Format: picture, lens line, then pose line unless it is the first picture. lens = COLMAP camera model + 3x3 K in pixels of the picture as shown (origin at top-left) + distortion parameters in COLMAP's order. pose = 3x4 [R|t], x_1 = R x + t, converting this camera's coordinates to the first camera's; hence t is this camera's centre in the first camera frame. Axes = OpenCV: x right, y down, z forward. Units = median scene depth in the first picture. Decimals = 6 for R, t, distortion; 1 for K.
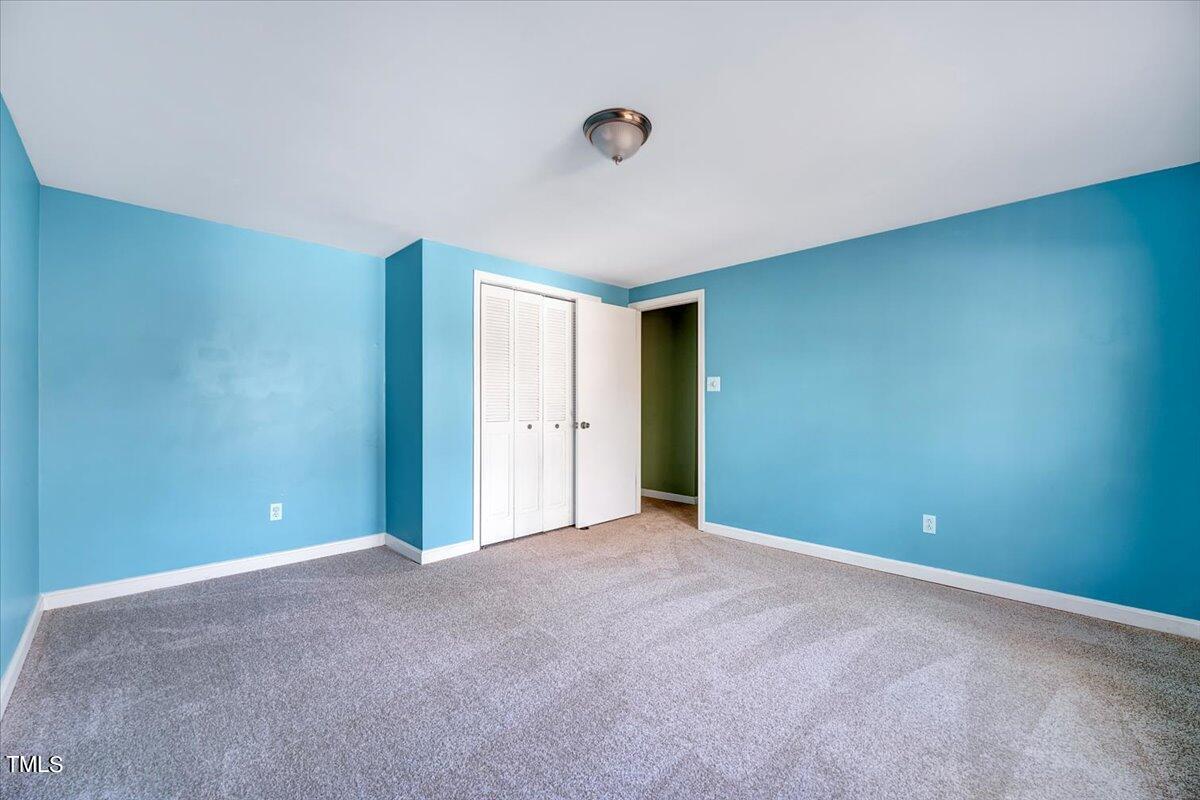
lens RADIAL K [[480.1, 0, 600.9], [0, 480.1, 396.1], [0, 0, 1]] dist [-0.009468, -0.000199]
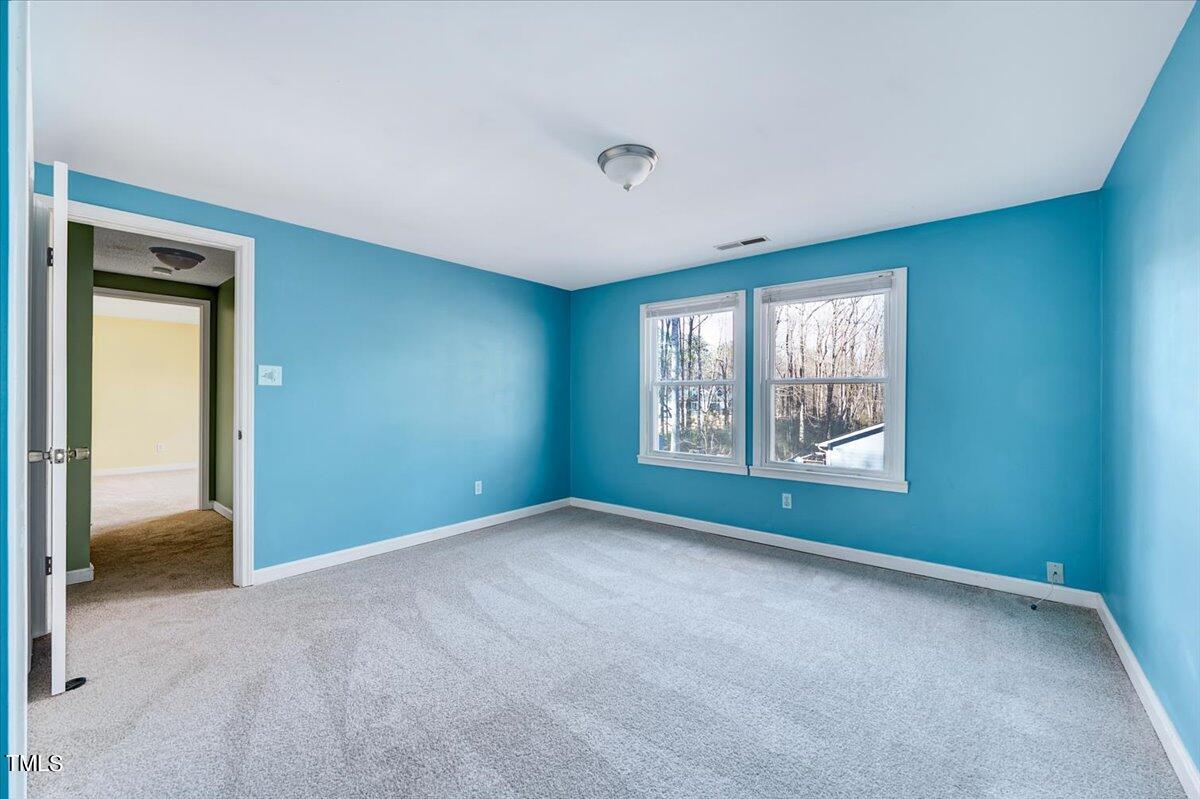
lens RADIAL K [[480.1, 0, 600.9], [0, 480.1, 395.6], [0, 0, 1]] dist [-0.009468, -0.000199]
pose [[-0.093396, 0.002175, 0.995627, -0.668552], [-0.015693, 0.999870, -0.003656, 0.000268], [-0.995505, -0.015966, -0.093350, 0.712946]]
